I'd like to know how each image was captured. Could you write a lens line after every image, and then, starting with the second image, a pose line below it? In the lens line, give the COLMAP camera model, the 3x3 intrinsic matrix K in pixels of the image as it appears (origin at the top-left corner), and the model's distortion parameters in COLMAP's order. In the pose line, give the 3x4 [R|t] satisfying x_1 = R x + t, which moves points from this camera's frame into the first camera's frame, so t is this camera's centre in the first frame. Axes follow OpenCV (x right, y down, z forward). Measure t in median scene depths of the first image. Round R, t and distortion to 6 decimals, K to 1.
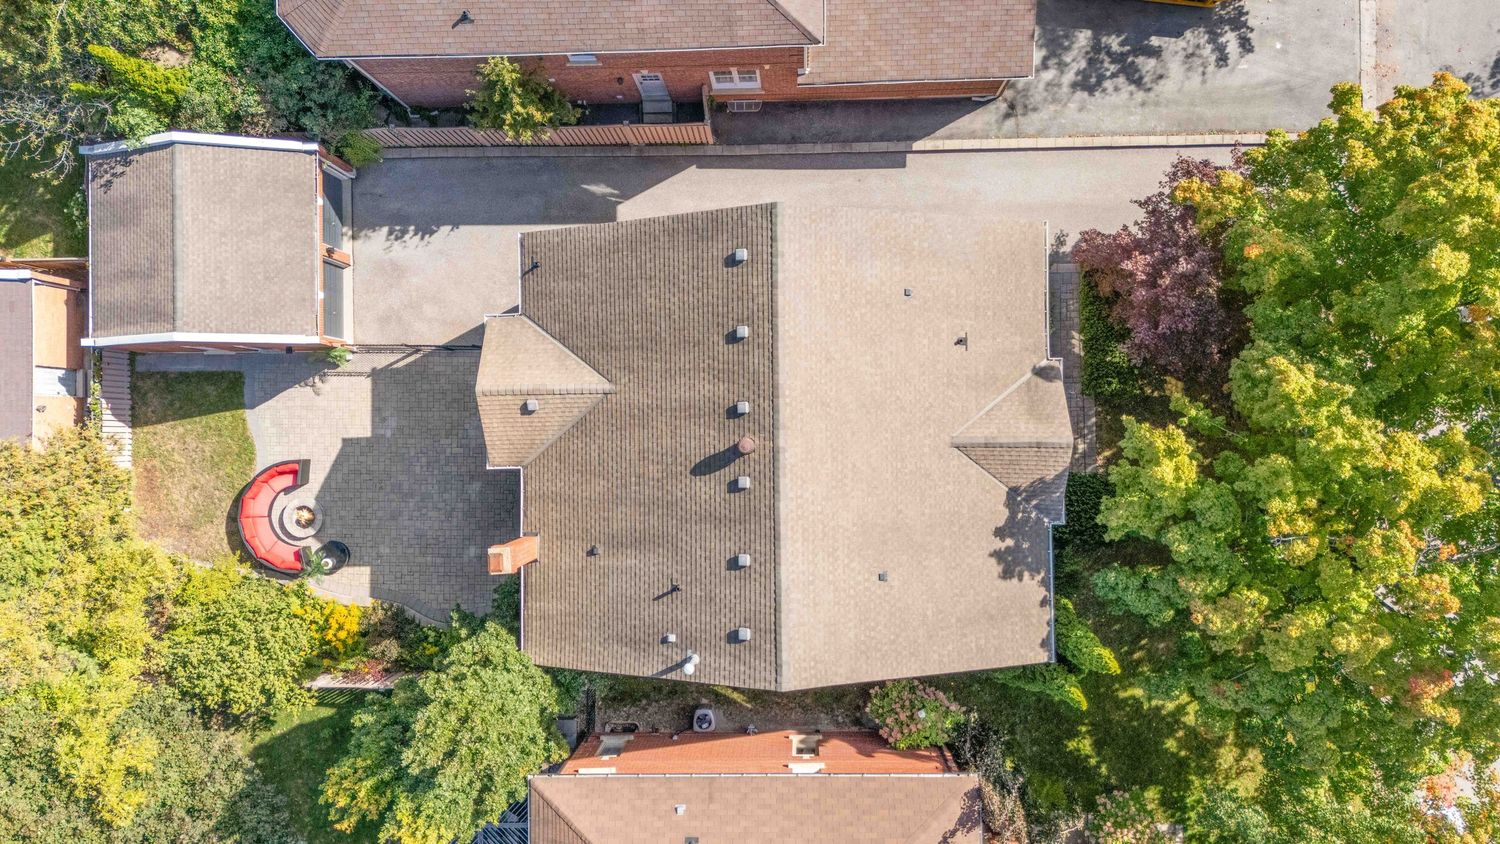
lens RADIAL K [[1102.4, 0, 752.5], [0, 1102.4, 420.9], [0, 0, 1]] dist [0.070721, -0.063236]
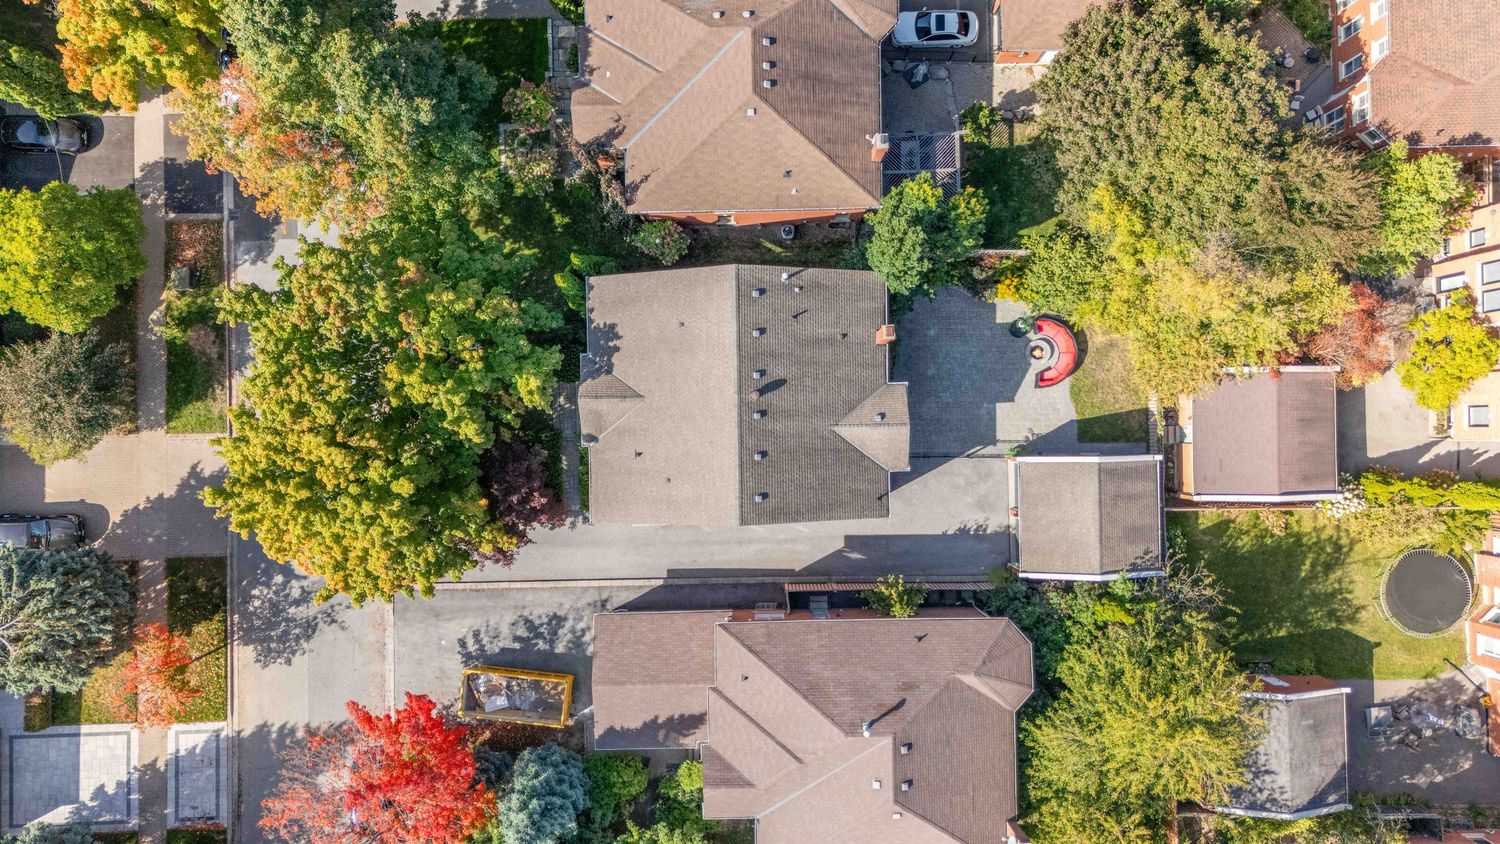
lens RADIAL K [[1102.4, 0, 752.5], [0, 1102.4, 420.9], [0, 0, 1]] dist [0.070721, -0.063236]
pose [[-0.999009, 0.005869, 0.044131, -0.066184], [-0.005032, -0.999806, 0.019052, -0.044930], [0.044234, 0.018811, 0.998844, -0.680279]]
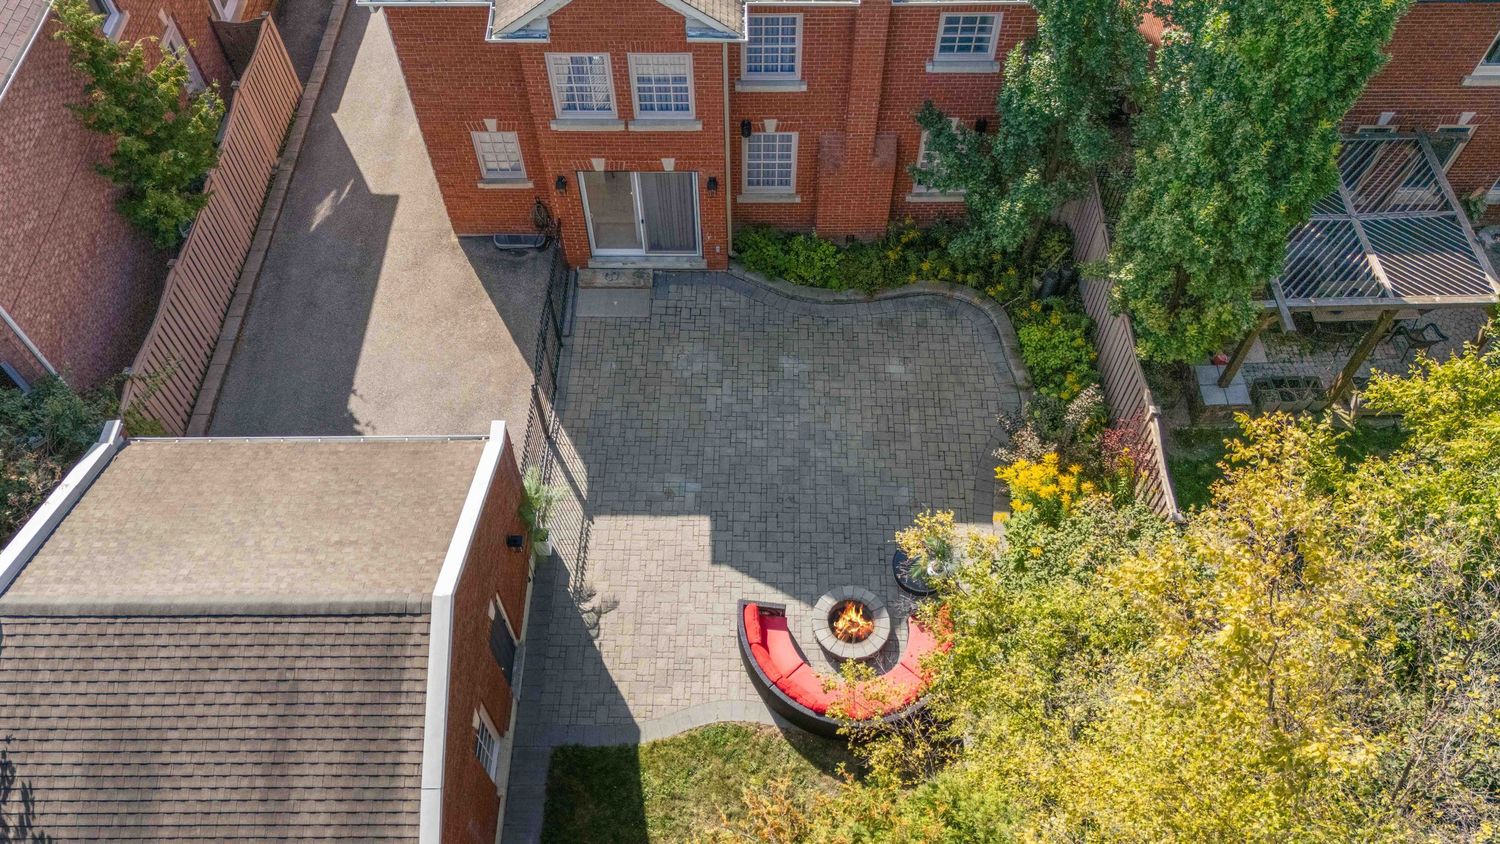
lens RADIAL K [[1129.7, 0, 754.3], [0, 1129.7, 422.5], [0, 0, 1]] dist [0.080158, -0.077223]
pose [[0.005739, -0.803390, 0.595426, -0.703285], [0.999940, 0.010152, 0.004060, 0.042859], [-0.009306, 0.595367, 0.803400, 0.579439]]
